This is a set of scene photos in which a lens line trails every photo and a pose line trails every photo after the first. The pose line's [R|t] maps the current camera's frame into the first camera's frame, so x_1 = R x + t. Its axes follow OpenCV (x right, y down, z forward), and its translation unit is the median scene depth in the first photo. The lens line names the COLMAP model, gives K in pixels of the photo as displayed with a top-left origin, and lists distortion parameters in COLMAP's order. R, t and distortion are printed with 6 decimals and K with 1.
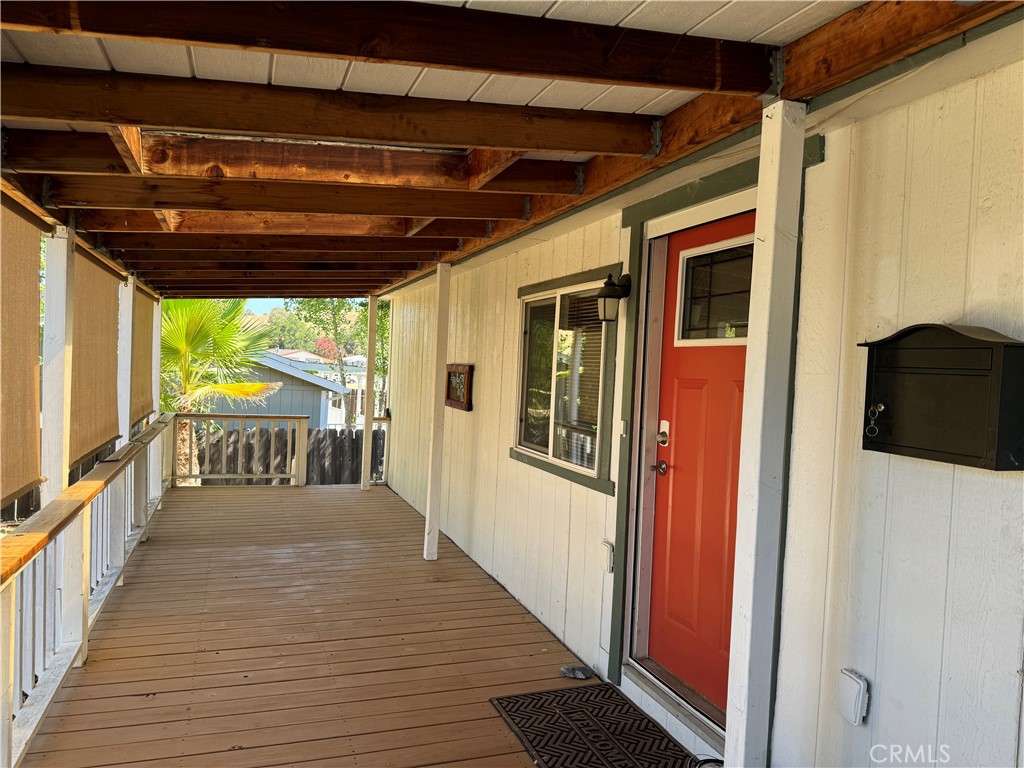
lens RADIAL K [[721.6, 0, 513.7], [0, 721.6, 385.0], [0, 0, 1]] dist [0.080254, -0.034454]
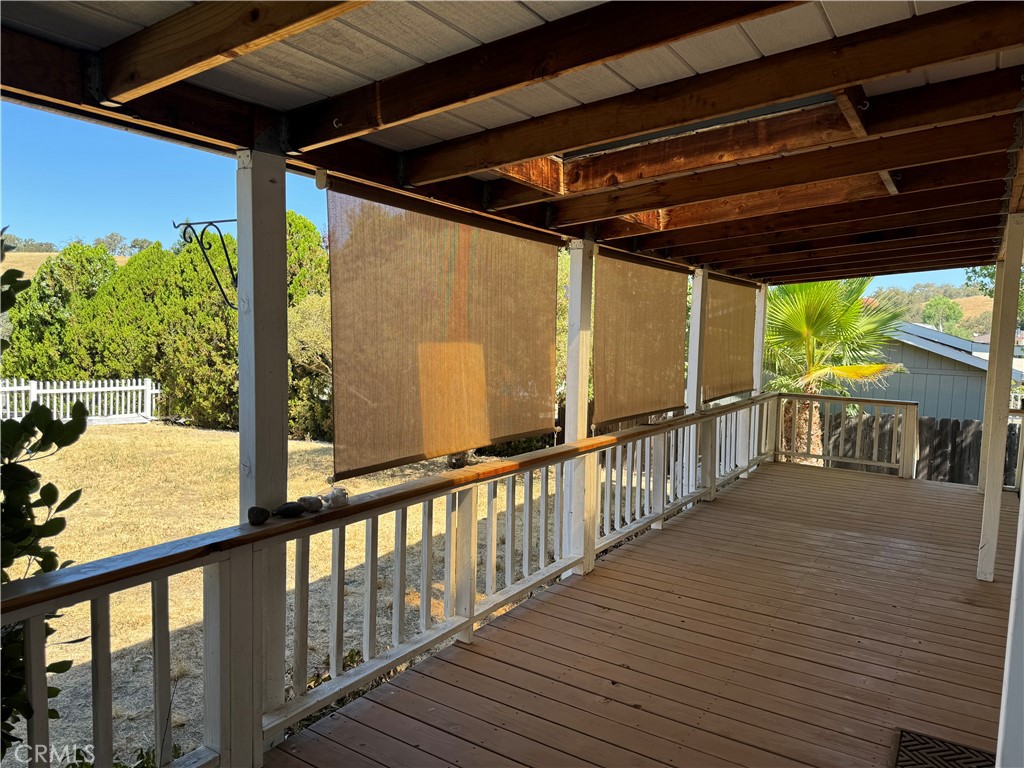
lens RADIAL K [[721.6, 0, 514.8], [0, 721.6, 385.3], [0, 0, 1]] dist [0.080254, -0.034454]
pose [[0.636329, 0.031937, -0.770757, 0.295125], [-0.014937, 0.999465, 0.029083, 0.007524], [0.771274, -0.006994, 0.636465, 0.088416]]
